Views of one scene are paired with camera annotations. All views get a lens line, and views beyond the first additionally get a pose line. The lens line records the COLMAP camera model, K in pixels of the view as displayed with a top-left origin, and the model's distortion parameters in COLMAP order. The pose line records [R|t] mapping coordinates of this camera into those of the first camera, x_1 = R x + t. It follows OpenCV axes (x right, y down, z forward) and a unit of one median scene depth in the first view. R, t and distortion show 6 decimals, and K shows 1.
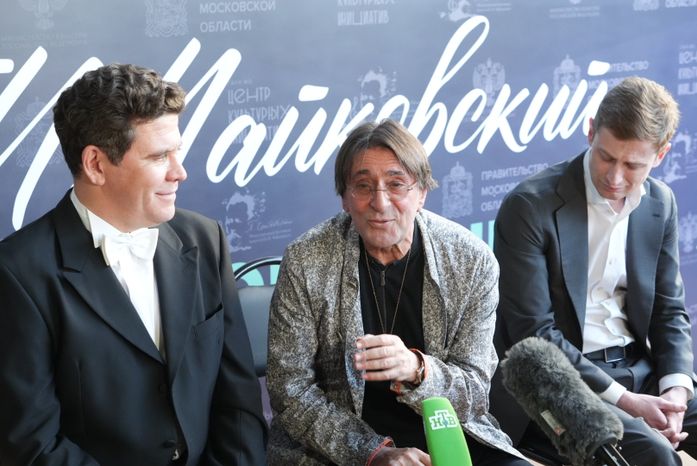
lens RADIAL K [[1523.1, 0, 348.5], [0, 1523.1, 233.0], [0, 0, 1]] dist [-0.031507, -0.106572]
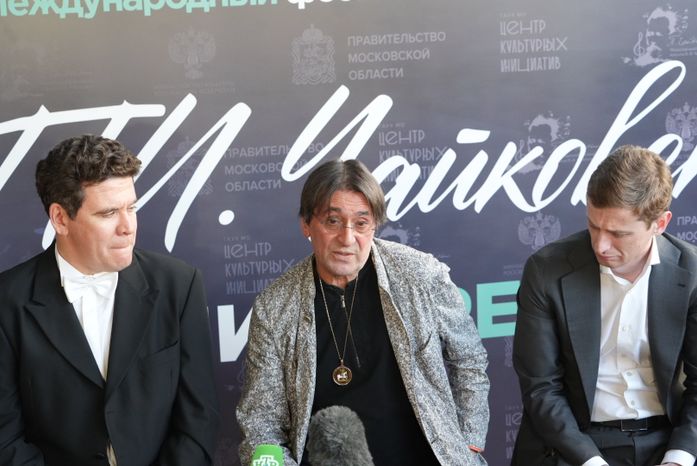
lens RADIAL K [[1523.1, 0, 348.5], [0, 1523.1, 233.0], [0, 0, 1]] dist [-0.031507, -0.106572]
pose [[0.881822, 0.073368, -0.465840, 0.405659], [-0.060384, 0.997259, 0.042758, -0.066488], [0.467700, -0.009576, 0.883836, 0.029711]]
